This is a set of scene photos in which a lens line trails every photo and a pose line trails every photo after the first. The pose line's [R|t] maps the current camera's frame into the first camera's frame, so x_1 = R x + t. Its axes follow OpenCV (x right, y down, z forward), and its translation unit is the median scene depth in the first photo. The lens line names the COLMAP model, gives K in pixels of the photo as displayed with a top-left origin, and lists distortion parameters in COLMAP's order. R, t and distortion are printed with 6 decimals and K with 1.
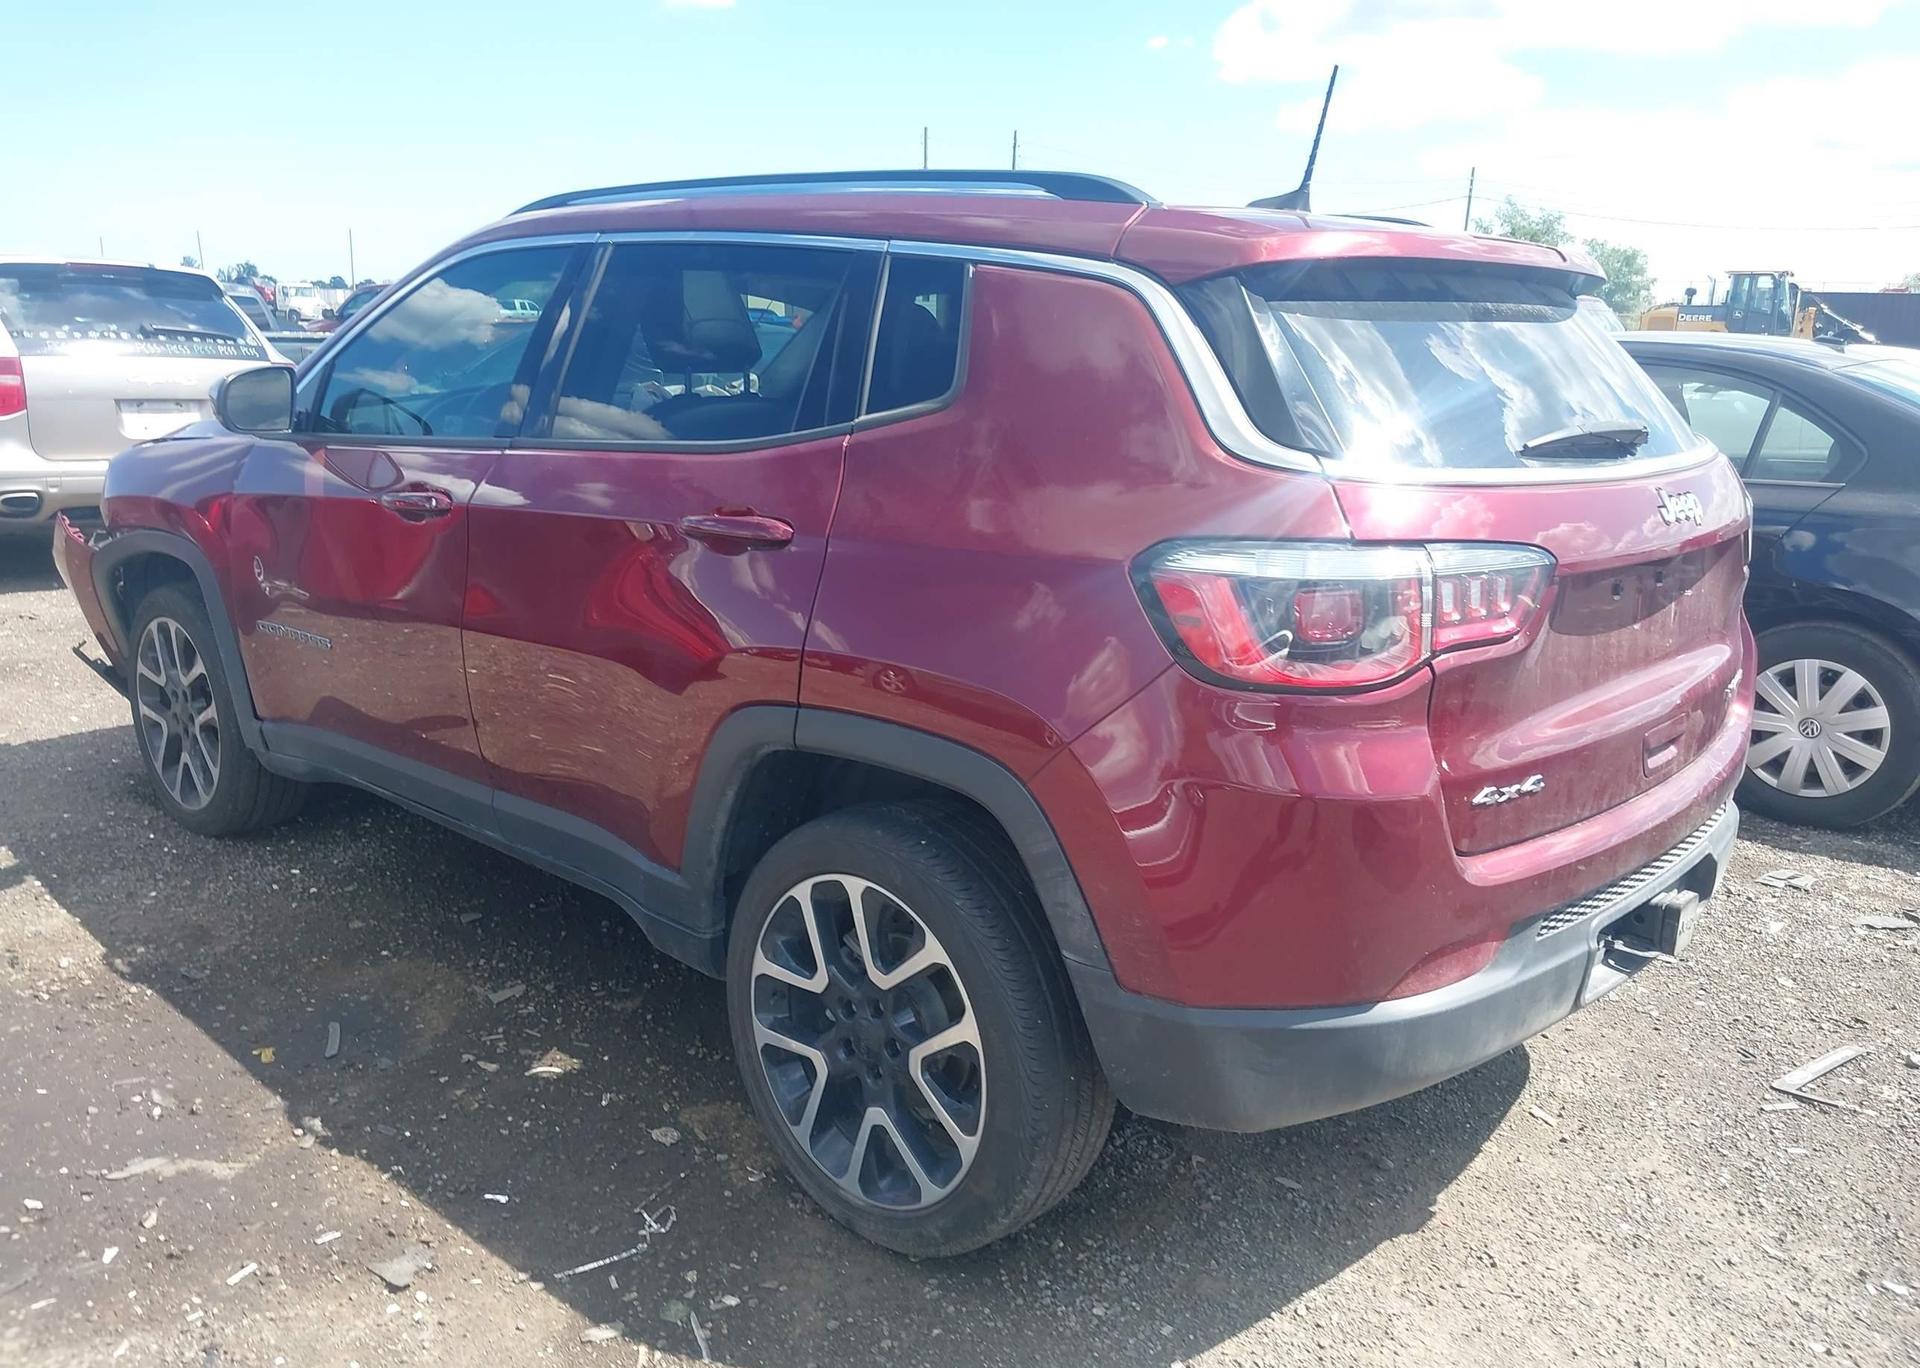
lens RADIAL K [[1550.3, 0, 967.0], [0, 1550.3, 680.0], [0, 0, 1]] dist [0.023121, -0.035879]
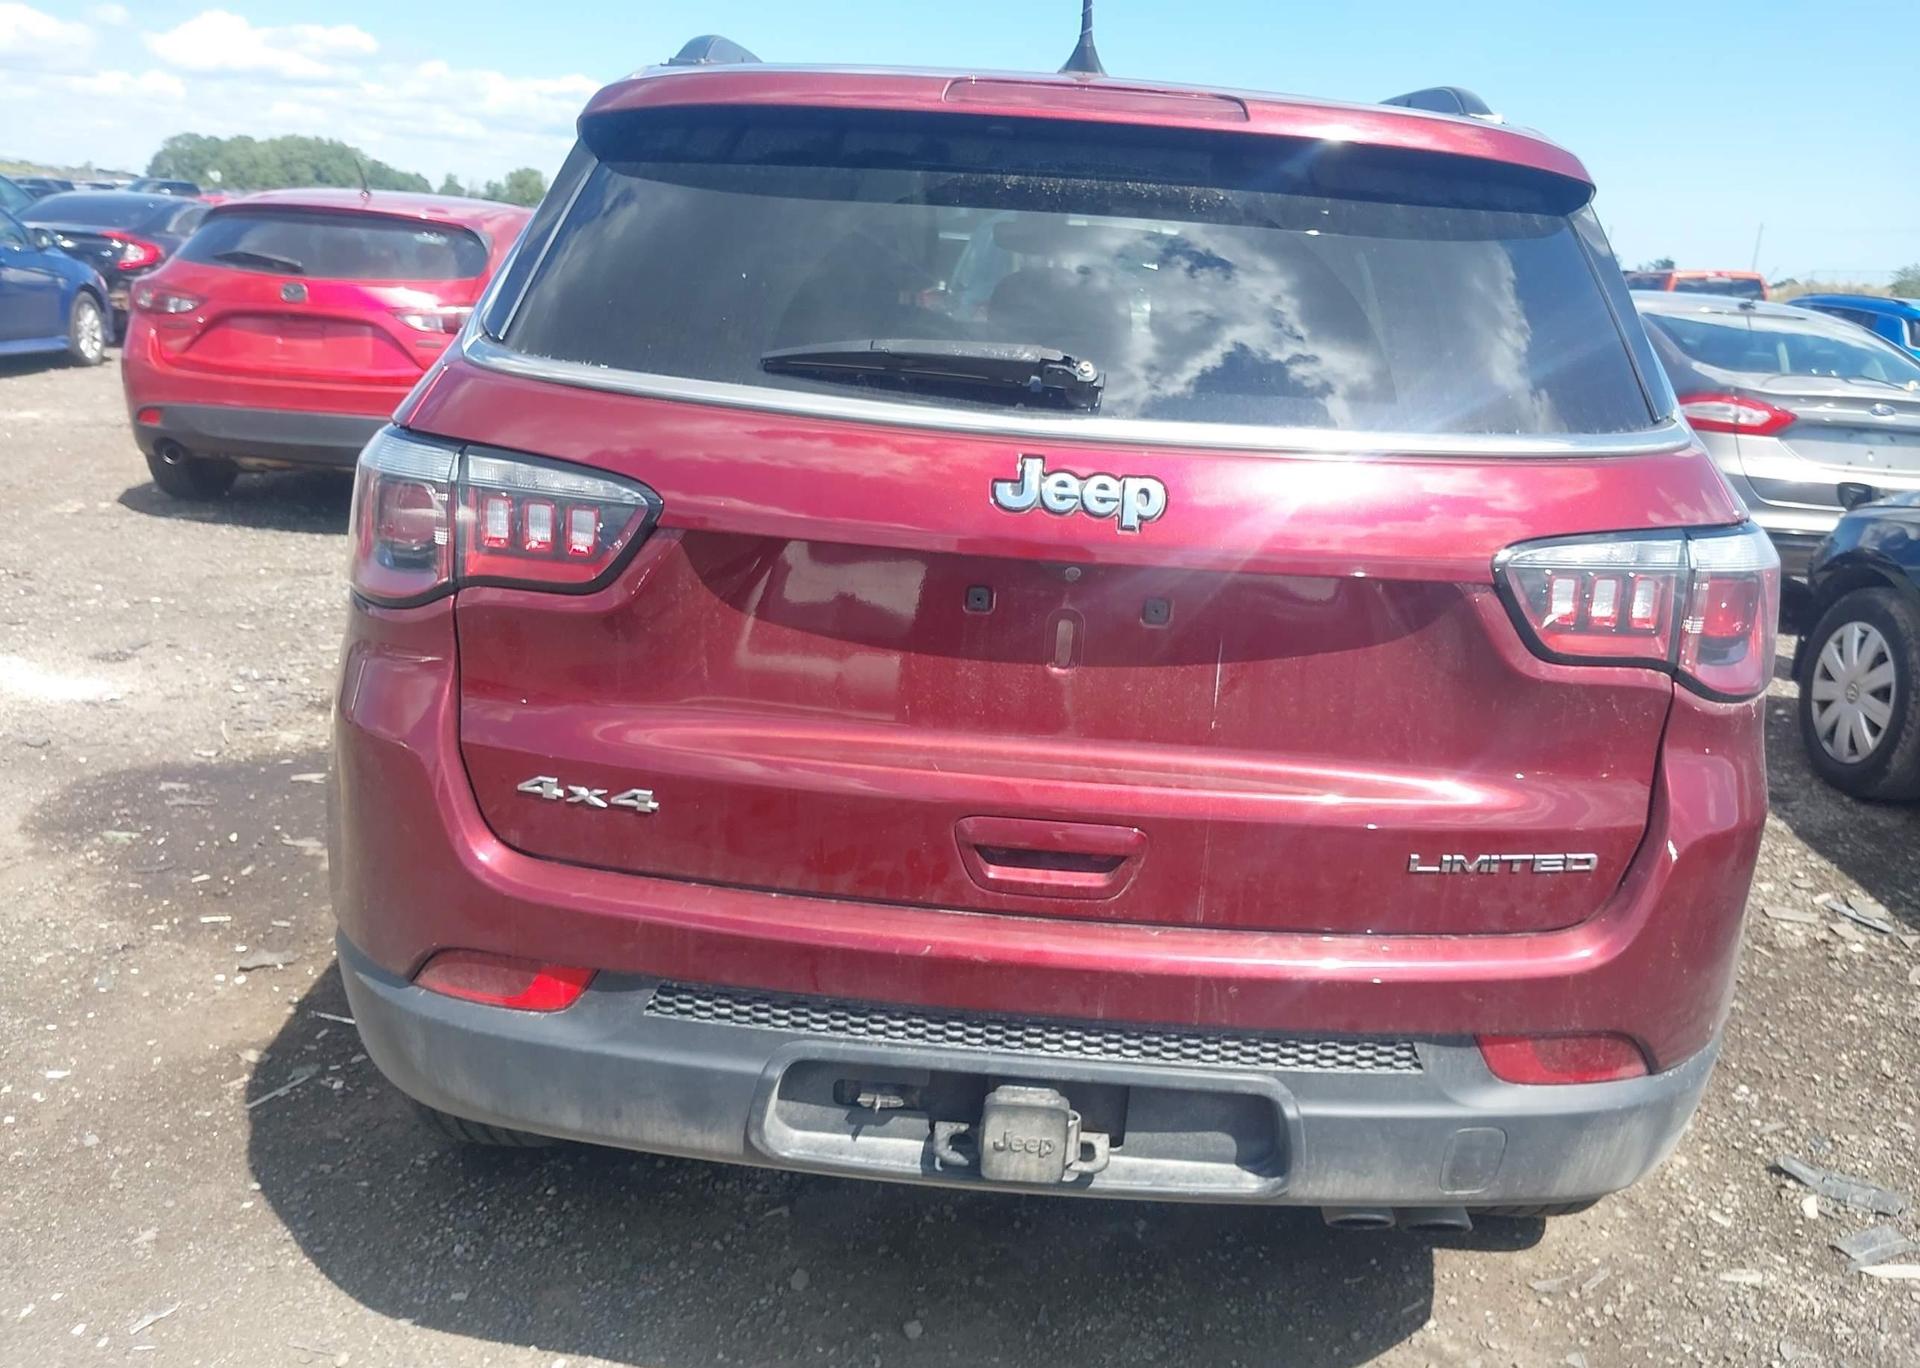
lens RADIAL K [[1520.0, 0, 997.9], [0, 1520.0, 674.5], [0, 0, 1]] dist [0.151891, -0.210061]
pose [[0.648338, 0.210691, -0.731619, 0.882467], [-0.222179, 0.971477, 0.082878, -0.080596], [0.728213, 0.108817, 0.676657, 0.544215]]
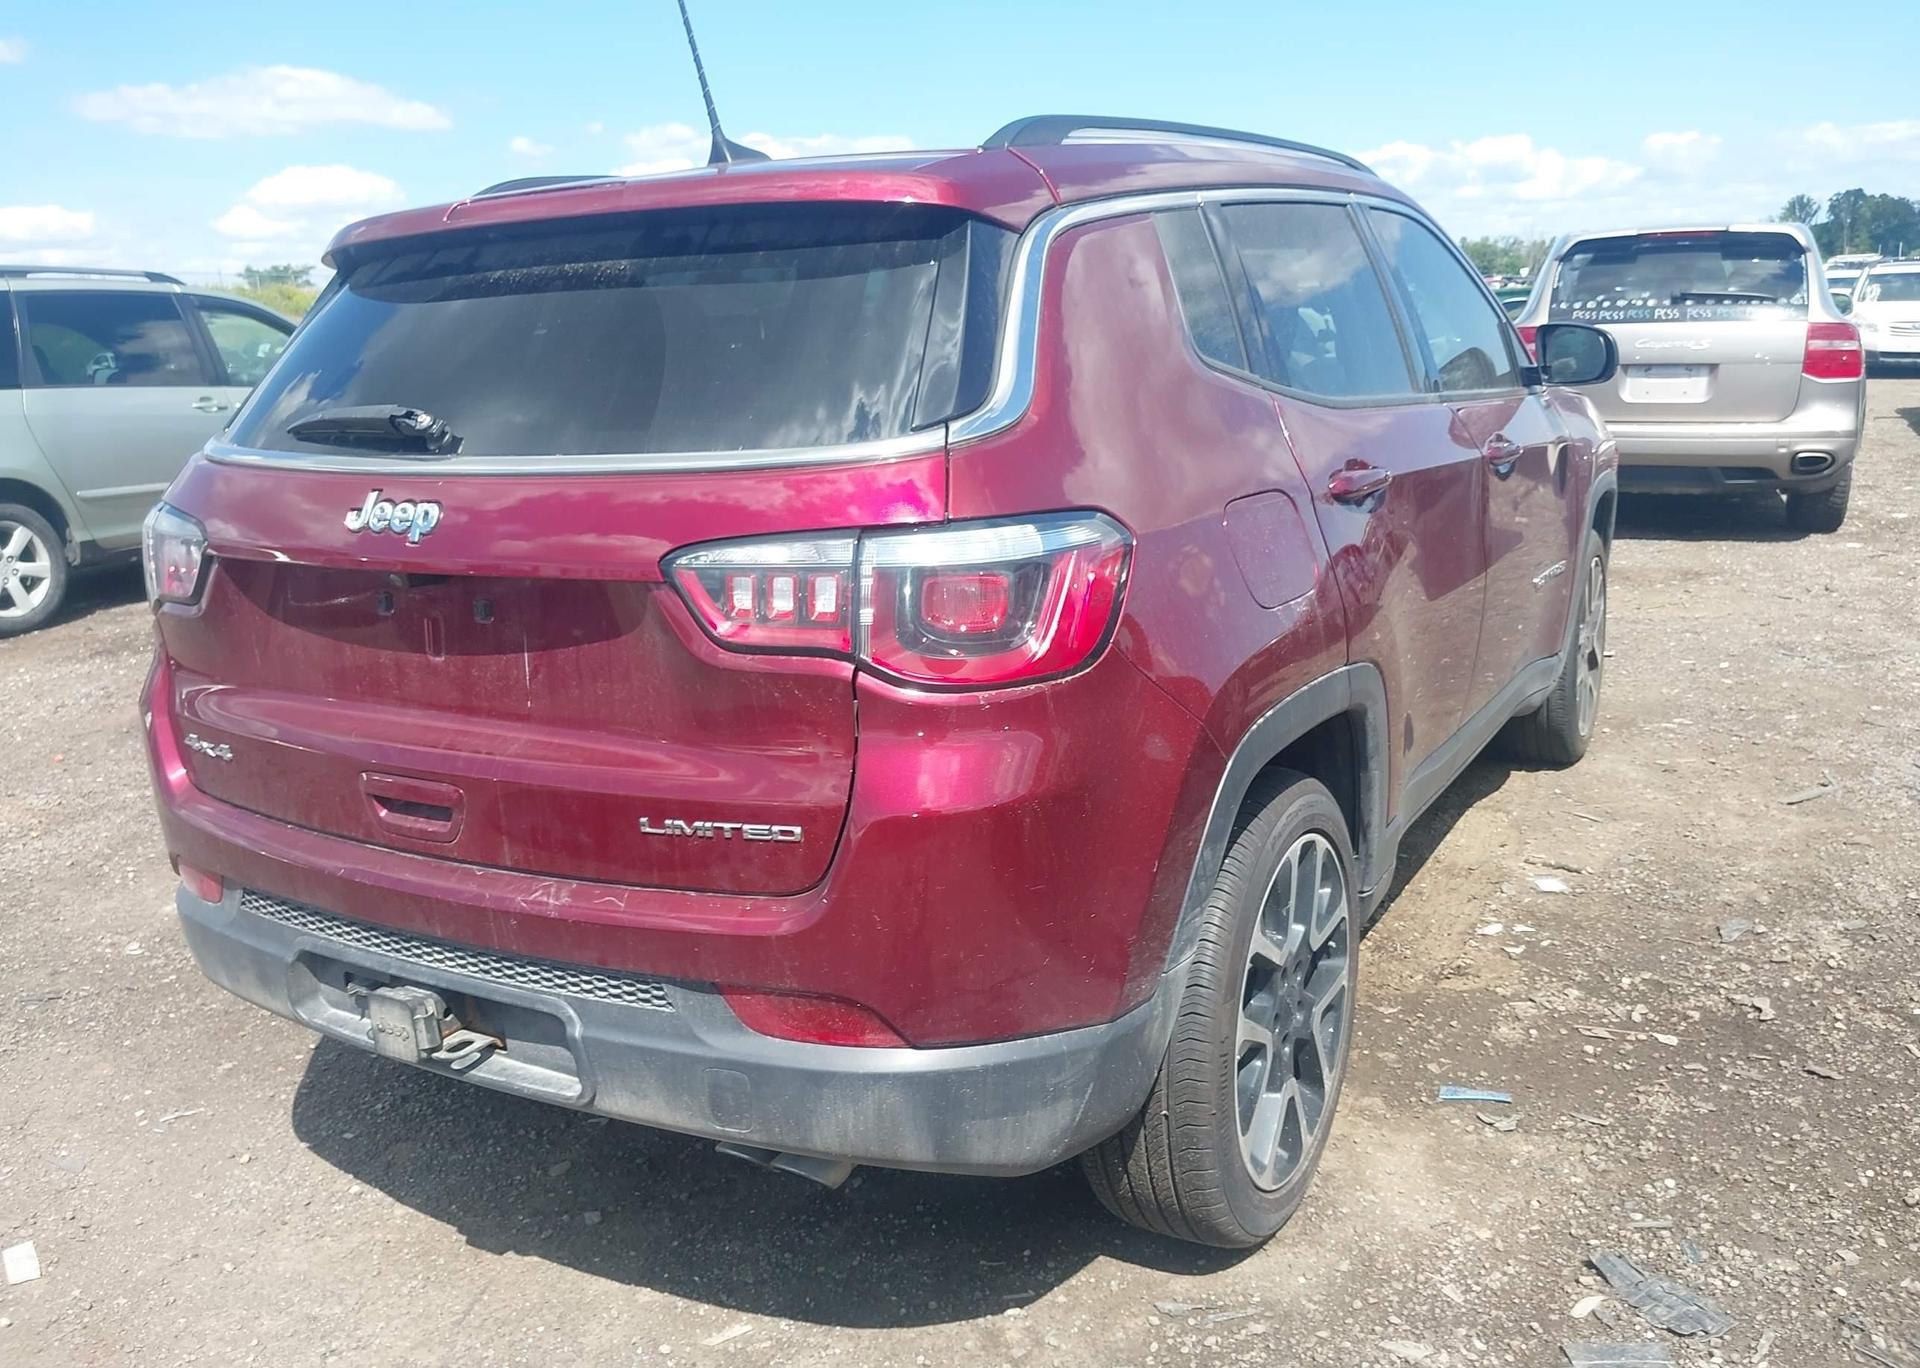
lens RADIAL K [[1550.3, 0, 967.0], [0, 1550.3, 680.0], [0, 0, 1]] dist [0.023121, -0.035879]
pose [[0.198446, 0.187923, -0.961927, 1.279725], [-0.175599, 0.972383, 0.153740, -0.200047], [0.964253, 0.138404, 0.225964, 1.085507]]
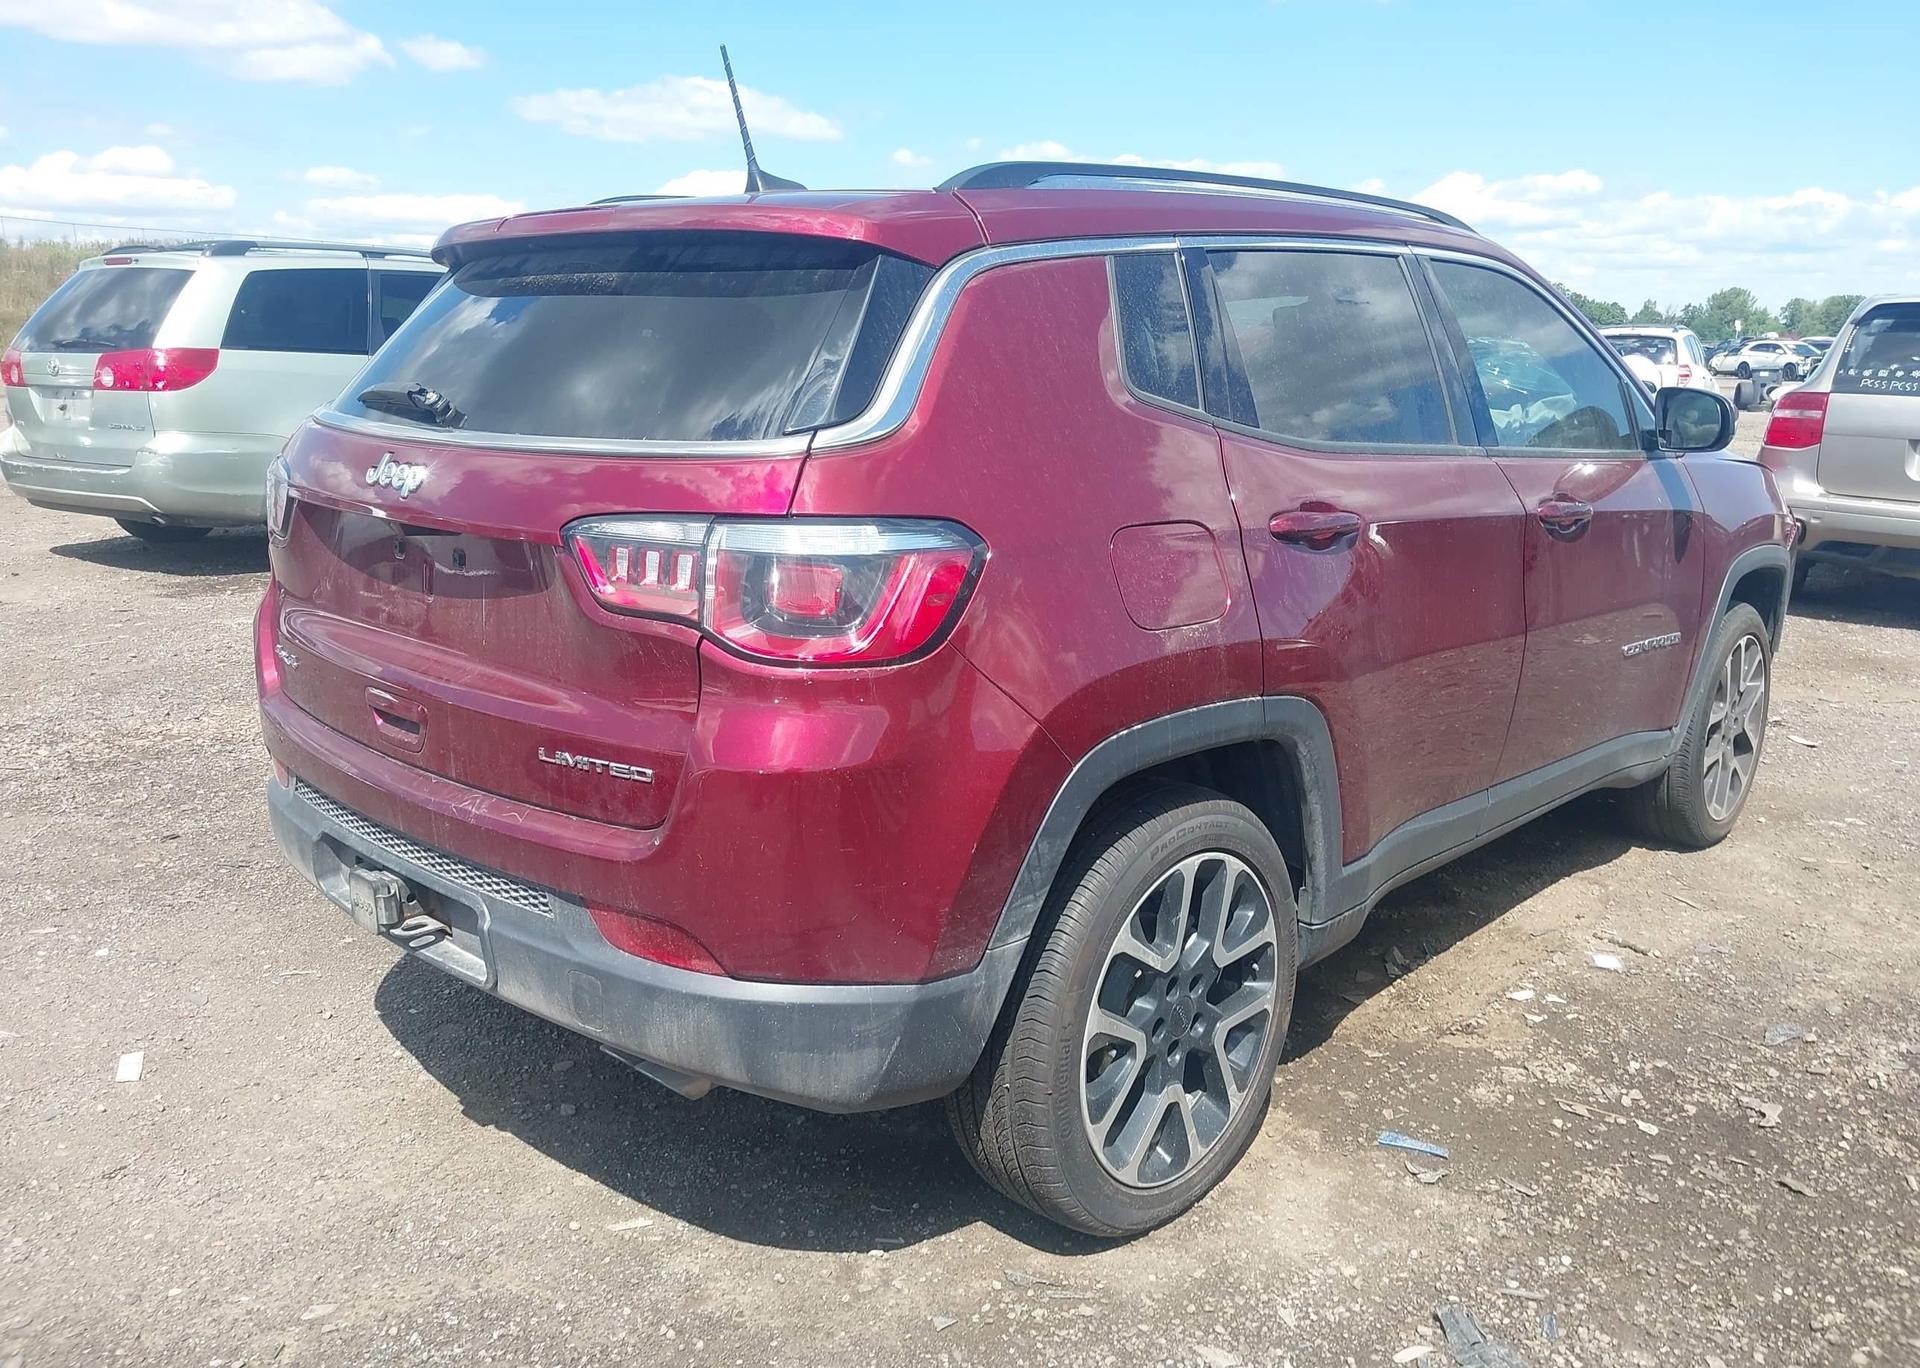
lens RADIAL K [[1546.3, 0, 973.6], [0, 1546.3, 656.0], [0, 0, 1]] dist [0.036472, -0.047239]
pose [[-0.035012, 0.172801, -0.984334, 1.382385], [-0.247197, 0.952835, 0.176064, -0.255287], [0.968333, 0.249489, 0.009355, 1.326648]]
